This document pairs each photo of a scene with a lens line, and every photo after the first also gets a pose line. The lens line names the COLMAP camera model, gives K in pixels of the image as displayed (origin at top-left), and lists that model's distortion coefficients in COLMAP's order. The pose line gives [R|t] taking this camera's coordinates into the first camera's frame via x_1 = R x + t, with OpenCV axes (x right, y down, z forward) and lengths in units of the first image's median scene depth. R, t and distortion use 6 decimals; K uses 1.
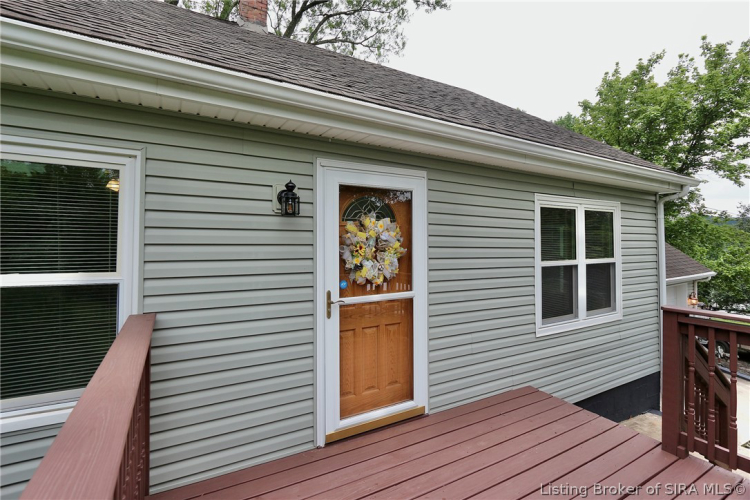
lens RADIAL K [[349.3, 0, 375.3], [0, 349.3, 234.5], [0, 0, 1]] dist [-0.004380, -0.000729]
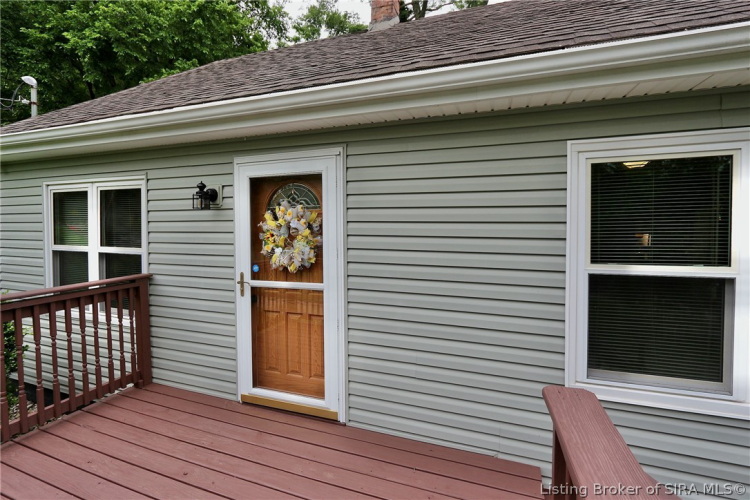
lens RADIAL K [[350.9, 0, 373.7], [0, 350.9, 238.7], [0, 0, 1]] dist [-0.005508, -0.000649]
pose [[0.648501, 0.012930, -0.761104, 0.958551], [0.017622, 0.999333, 0.031992, 0.019753], [0.761010, -0.034159, 0.647840, 0.546218]]
